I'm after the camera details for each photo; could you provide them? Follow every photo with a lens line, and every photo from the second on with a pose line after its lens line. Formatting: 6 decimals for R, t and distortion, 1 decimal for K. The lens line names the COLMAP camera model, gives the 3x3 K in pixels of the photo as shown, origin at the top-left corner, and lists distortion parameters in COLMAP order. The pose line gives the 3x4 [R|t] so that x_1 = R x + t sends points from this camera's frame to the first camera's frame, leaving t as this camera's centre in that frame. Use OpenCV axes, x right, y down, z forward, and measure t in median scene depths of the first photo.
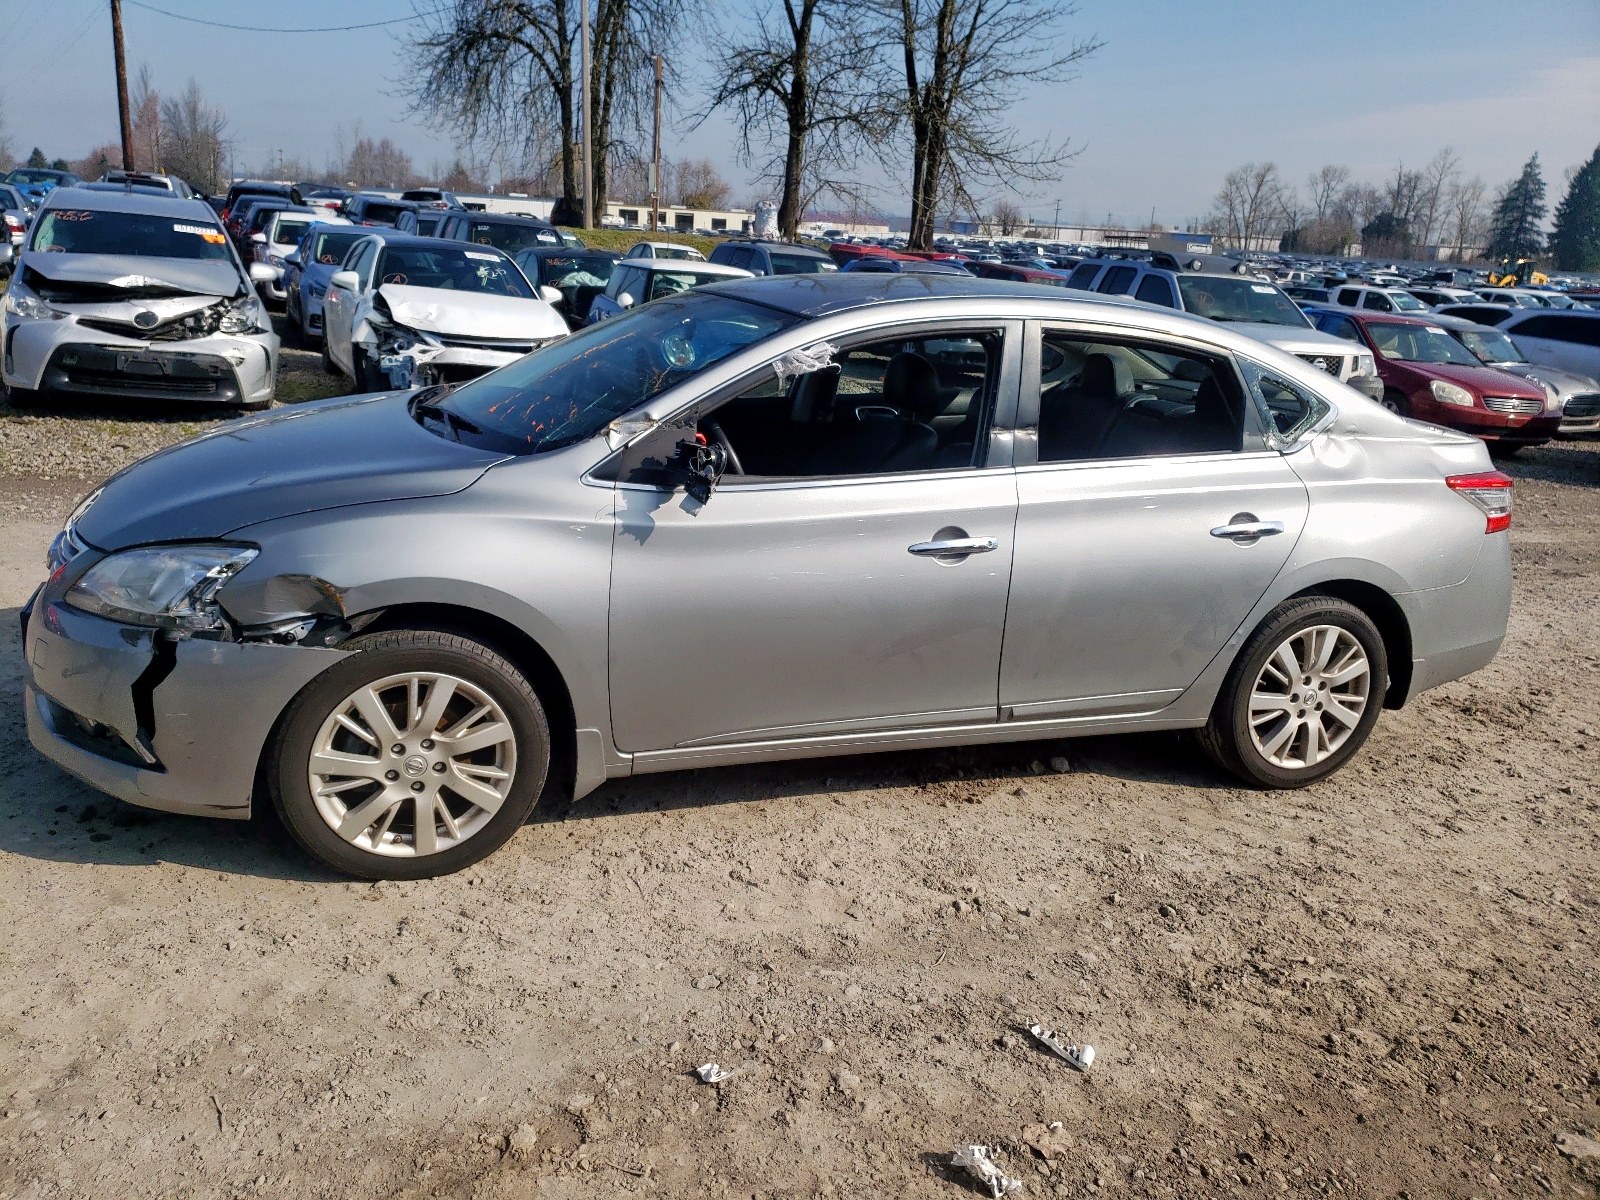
lens RADIAL K [[1224.1, 0, 797.4], [0, 1224.1, 603.3], [0, 0, 1]] dist [0.061046, -0.043707]
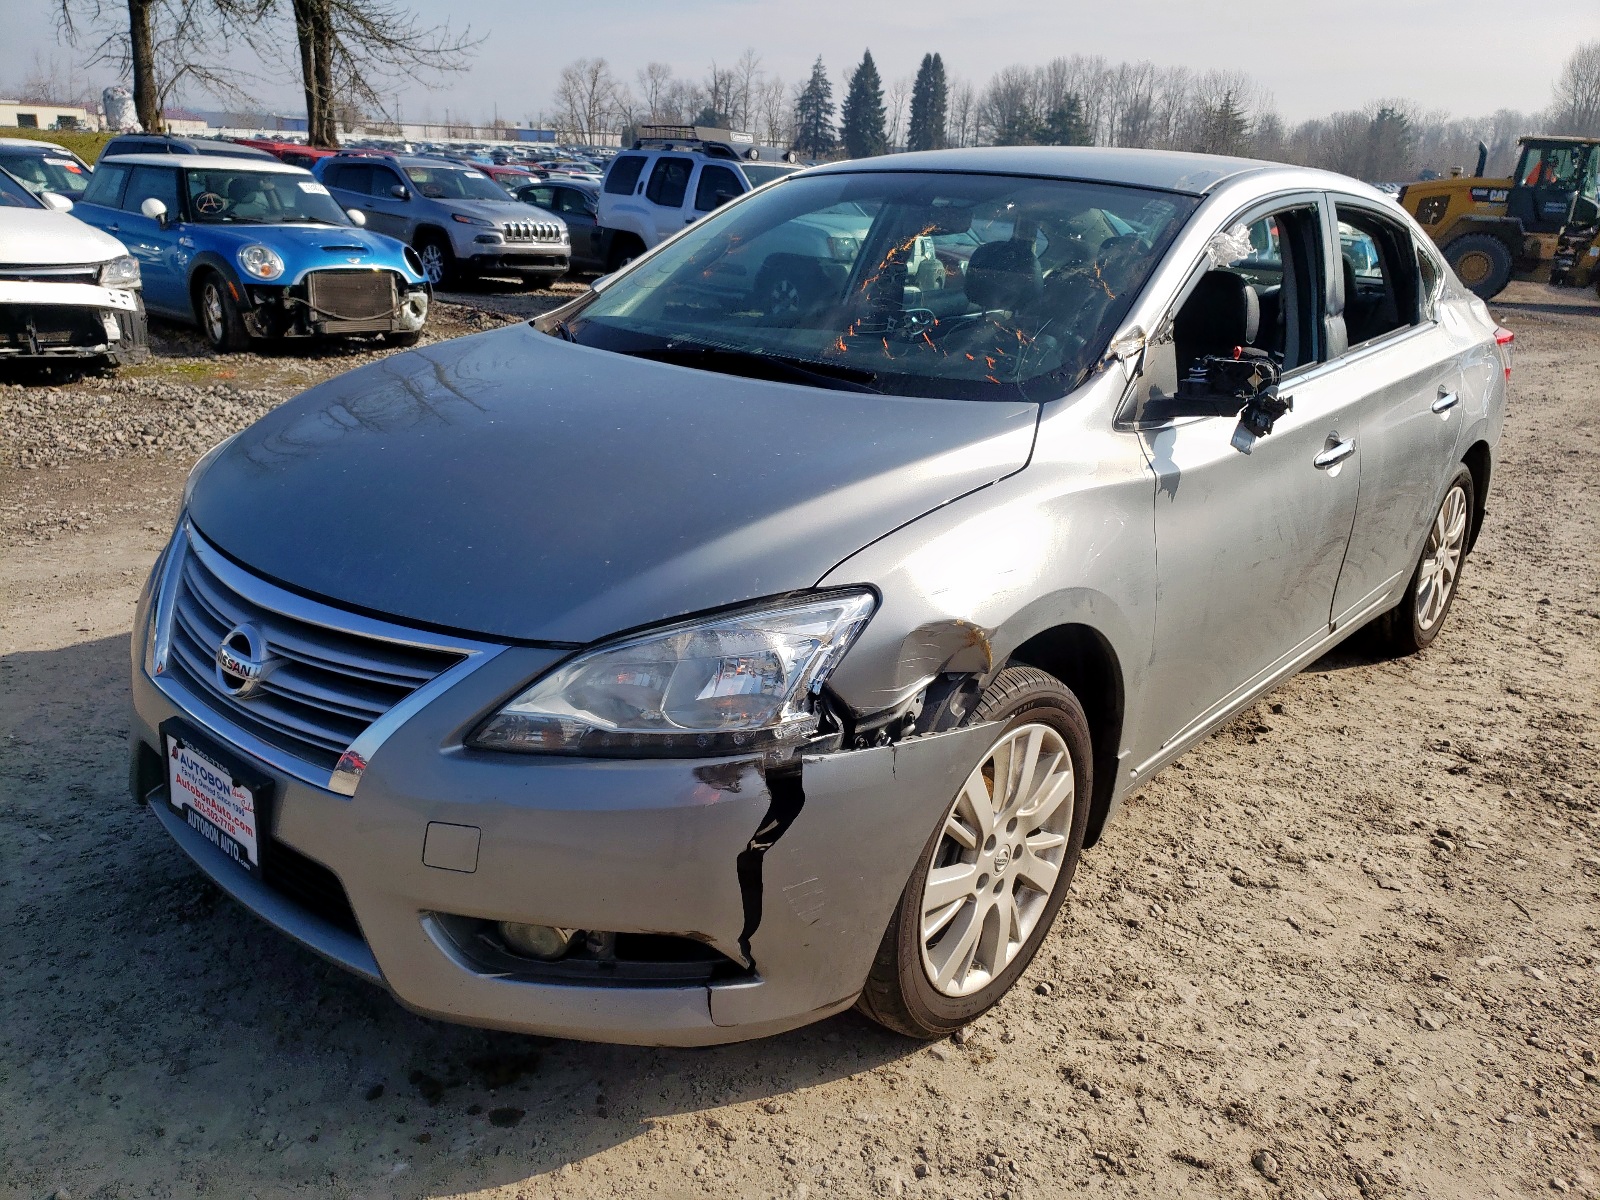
lens RADIAL K [[1224.1, 0, 791.0], [0, 1224.1, 585.6], [0, 0, 1]] dist [0.061046, -0.043707]
pose [[0.882344, -0.173687, 0.437380, -0.682349], [0.146548, 0.984597, 0.095353, -0.103874], [-0.447205, -0.020037, 0.894207, 0.422512]]
